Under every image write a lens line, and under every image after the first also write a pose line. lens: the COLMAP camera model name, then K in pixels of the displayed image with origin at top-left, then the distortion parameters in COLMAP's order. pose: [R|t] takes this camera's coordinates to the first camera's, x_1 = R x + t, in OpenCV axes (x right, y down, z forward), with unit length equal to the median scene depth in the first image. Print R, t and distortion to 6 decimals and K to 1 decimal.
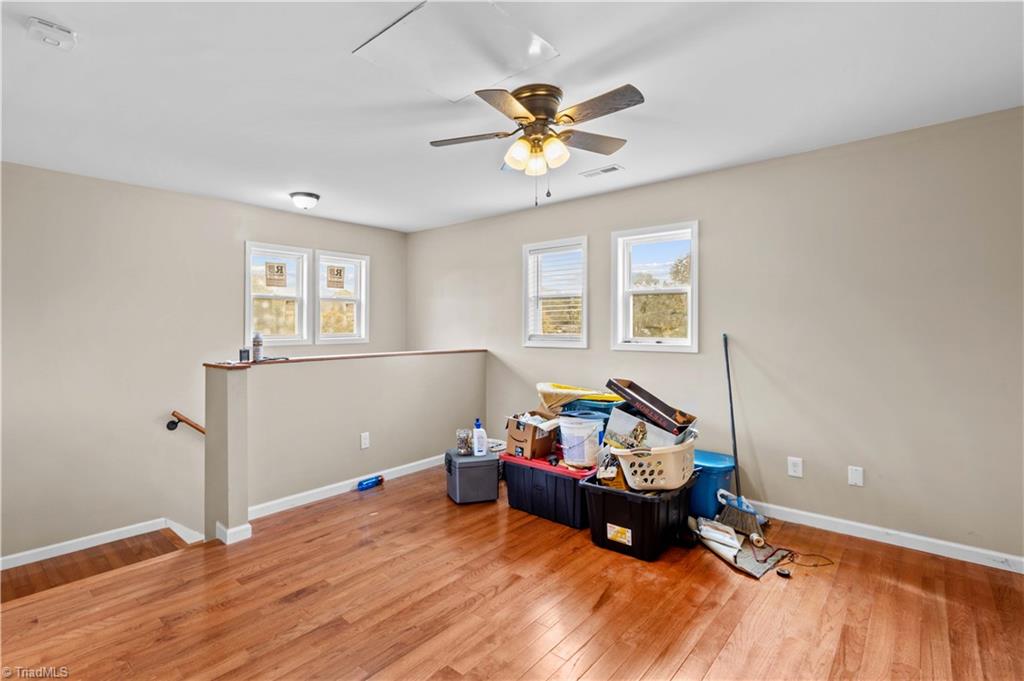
lens RADIAL K [[484.1, 0, 449.0], [0, 484.1, 326.1], [0, 0, 1]] dist [-0.000341, -0.000060]
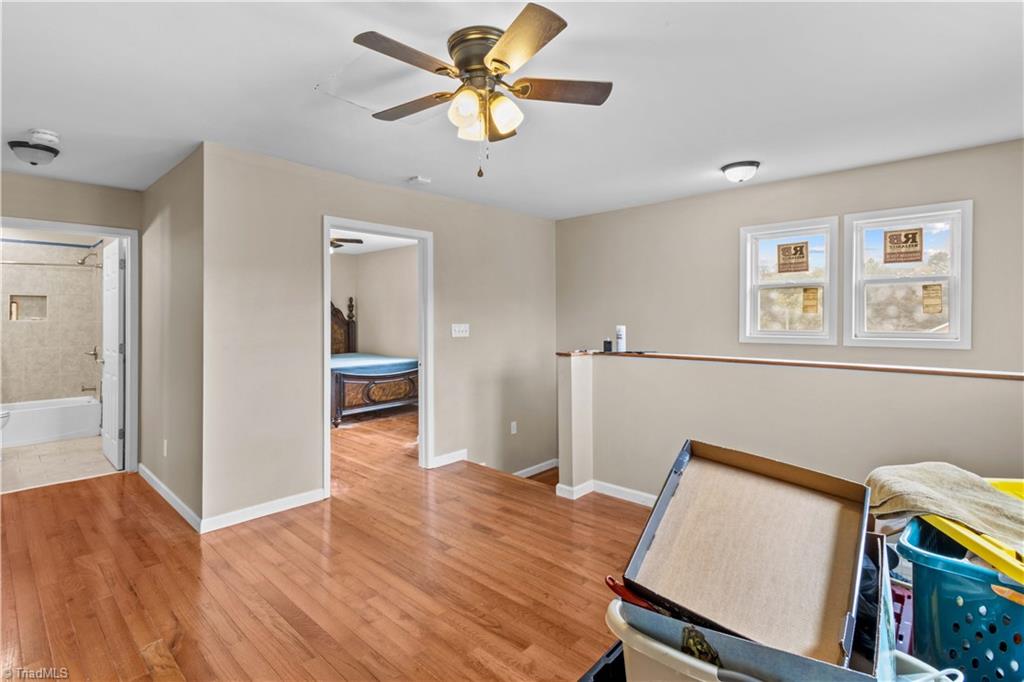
lens RADIAL K [[488.9, 0, 486.9], [0, 488.9, 316.9], [0, 0, 1]] dist [-0.001488, -0.000297]
pose [[0.007910, 0.003730, -0.999962, 0.485713], [-0.000603, 0.999993, 0.003725, -0.008139], [0.999969, 0.000574, 0.007913, 0.488450]]
